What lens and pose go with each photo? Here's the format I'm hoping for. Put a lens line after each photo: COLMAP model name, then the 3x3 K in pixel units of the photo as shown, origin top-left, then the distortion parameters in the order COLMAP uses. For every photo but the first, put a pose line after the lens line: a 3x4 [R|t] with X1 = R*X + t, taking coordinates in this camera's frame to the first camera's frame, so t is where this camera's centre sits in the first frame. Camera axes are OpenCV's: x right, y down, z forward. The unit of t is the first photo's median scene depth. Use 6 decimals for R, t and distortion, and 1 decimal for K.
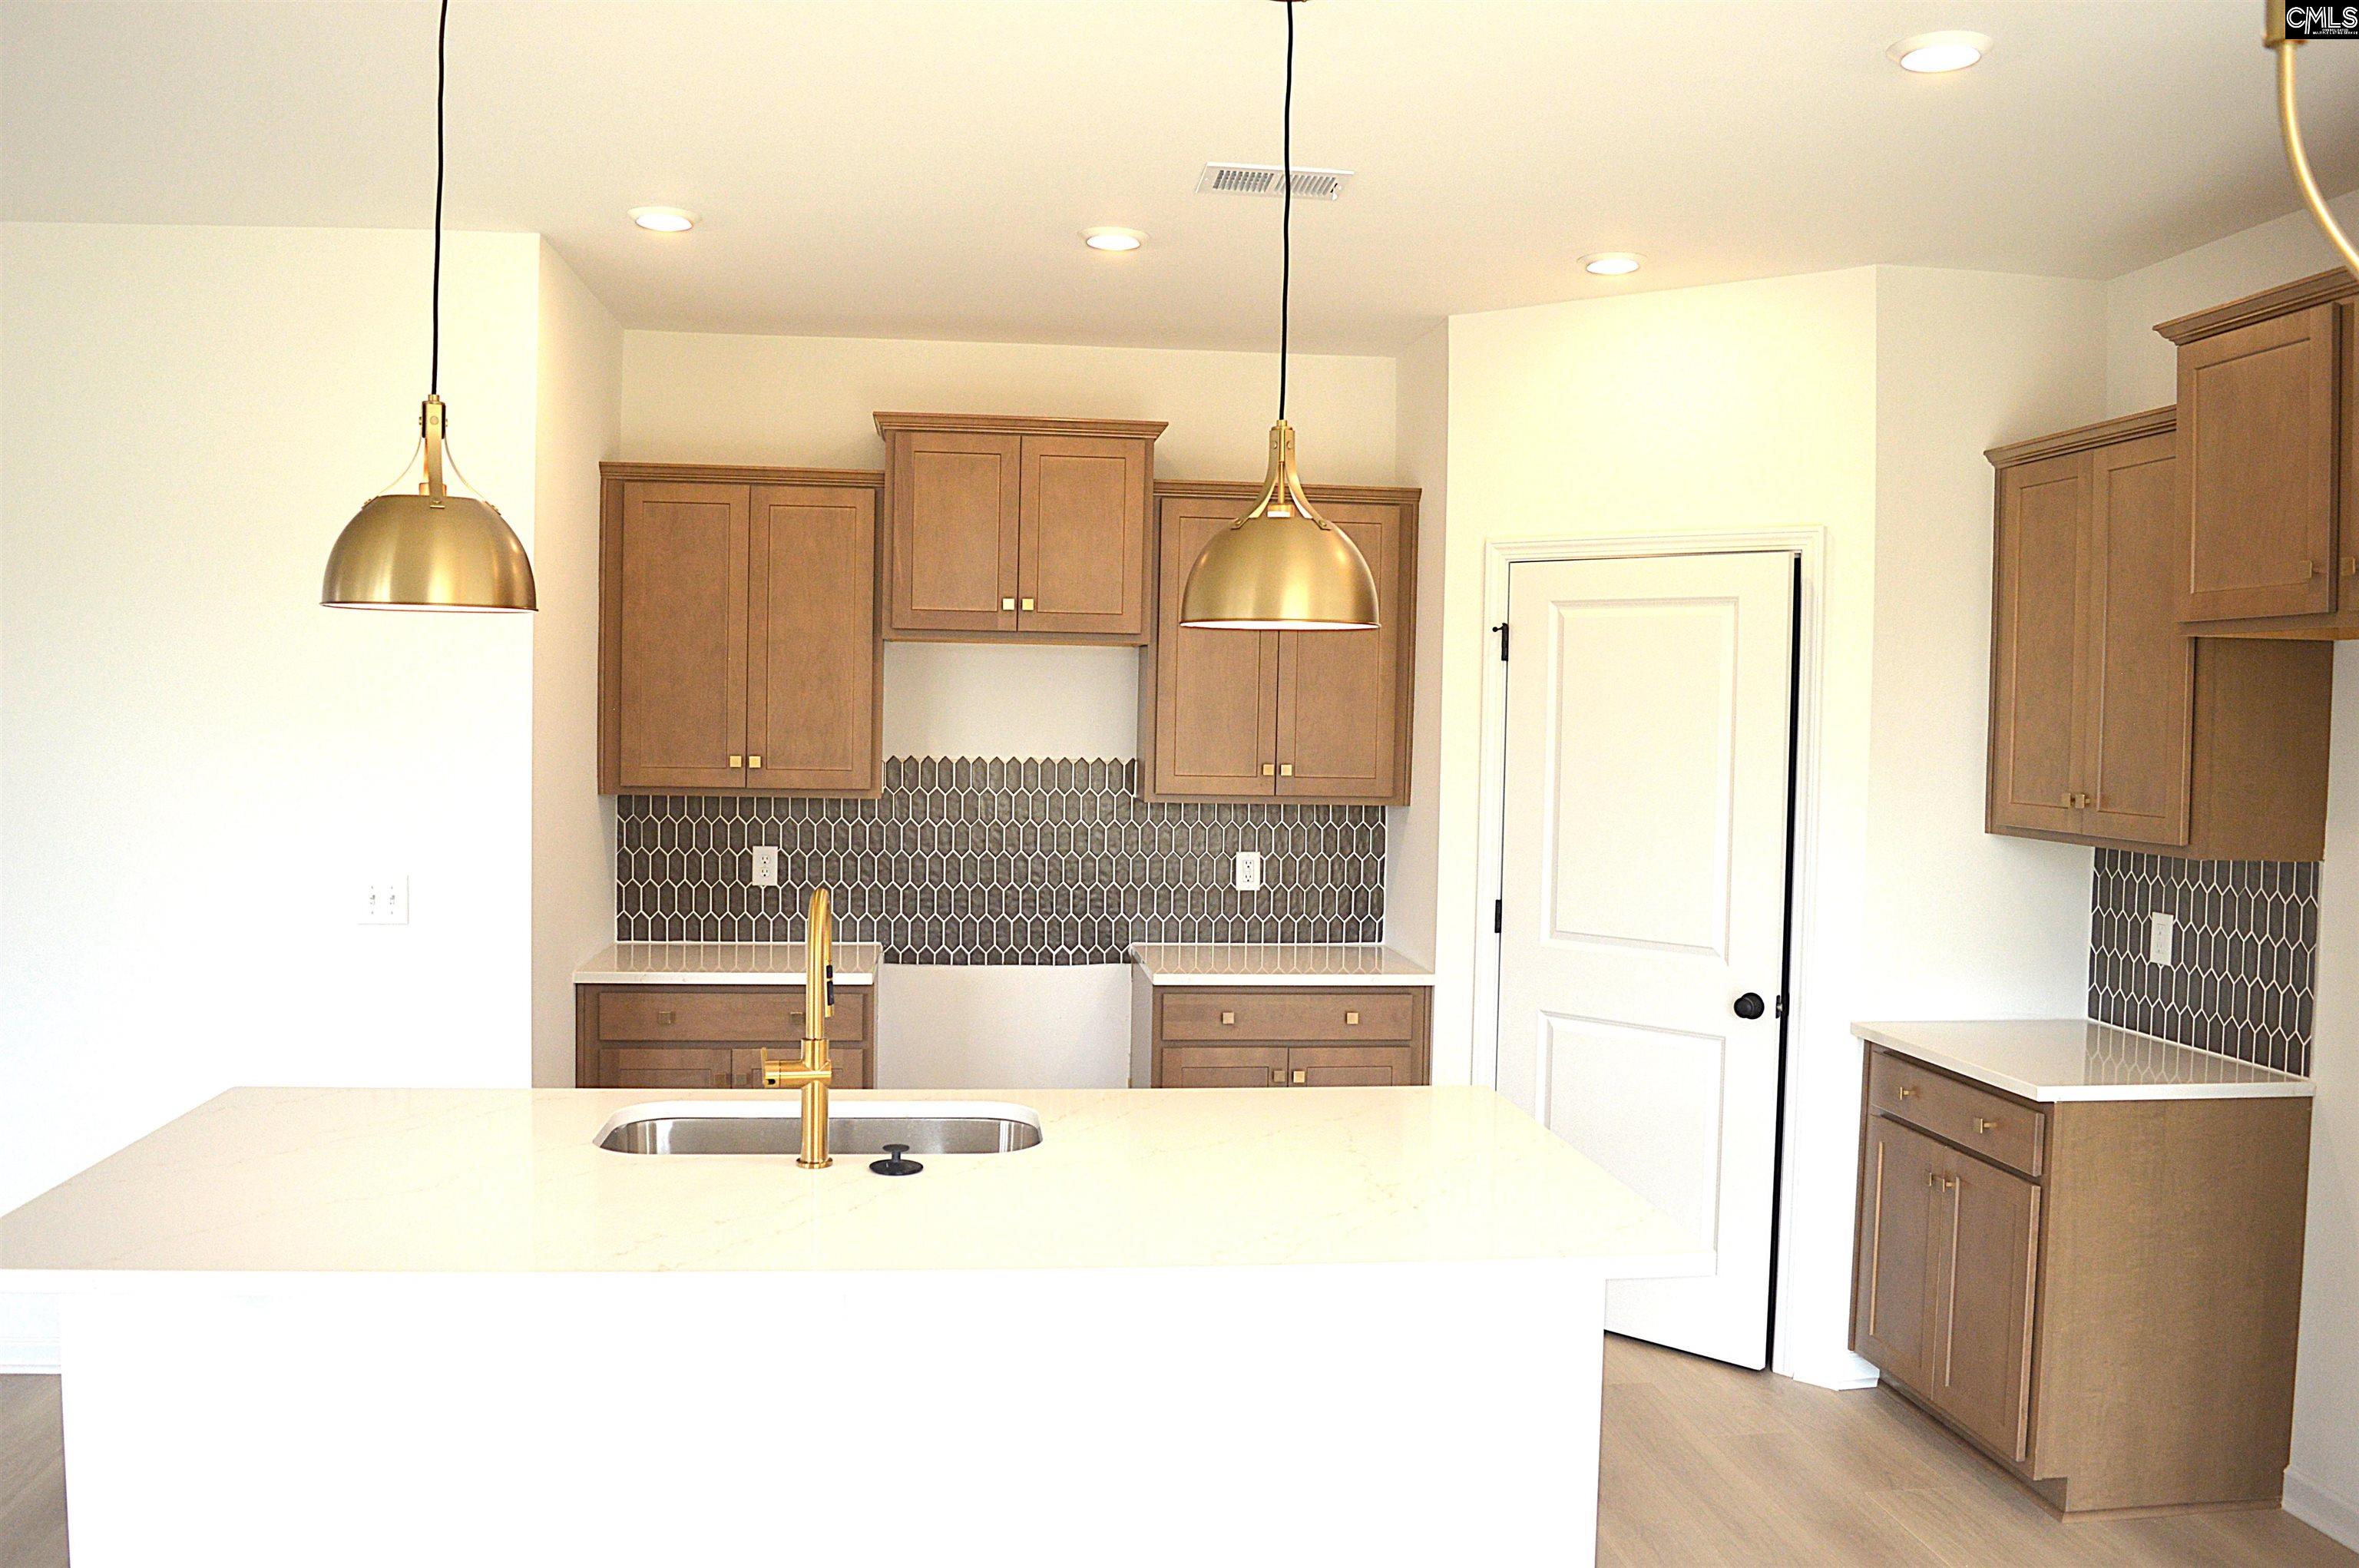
lens RADIAL K [[1909.7, 0, 1131.5], [0, 1909.7, 777.9], [0, 0, 1]] dist [-0.086273, 0.021238]
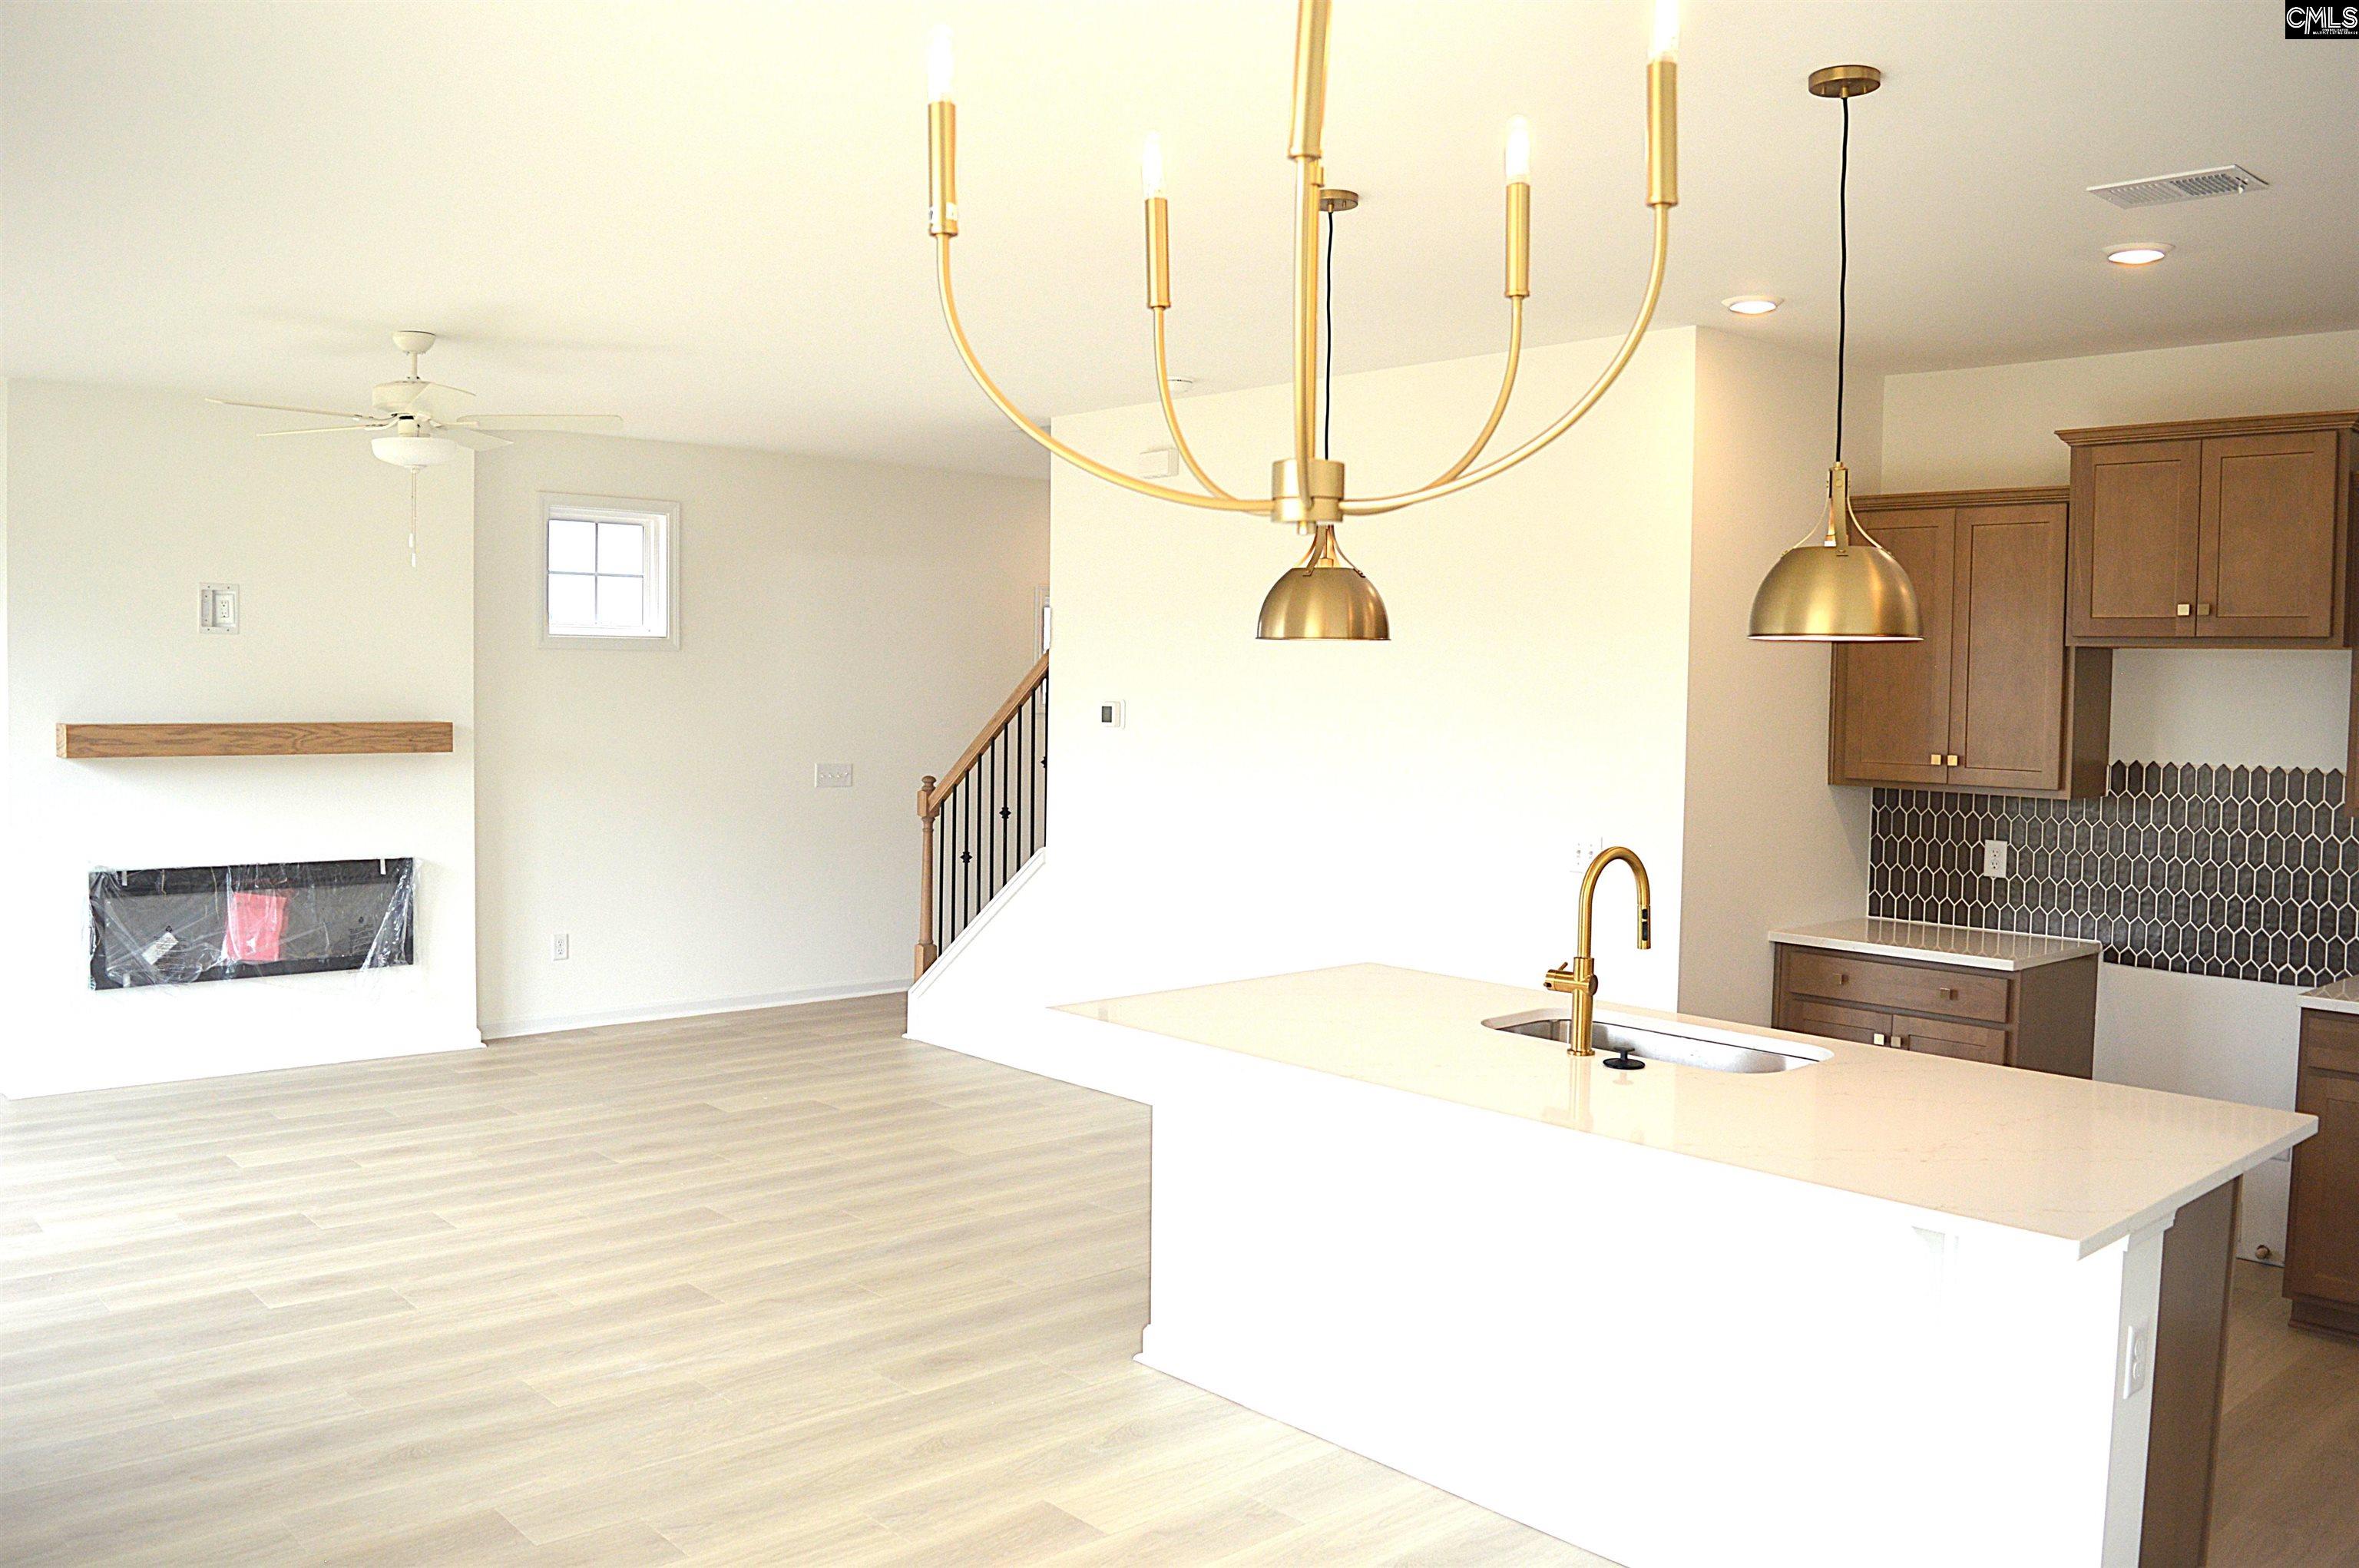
lens RADIAL K [[1909.7, 0, 1131.5], [0, 1909.7, 777.9], [0, 0, 1]] dist [-0.086273, 0.021238]
pose [[0.564972, 0.036110, -0.824319, 0.427741], [-0.038166, 0.999116, 0.017609, 0.000607], [0.824227, 0.021512, 0.565851, -0.002681]]
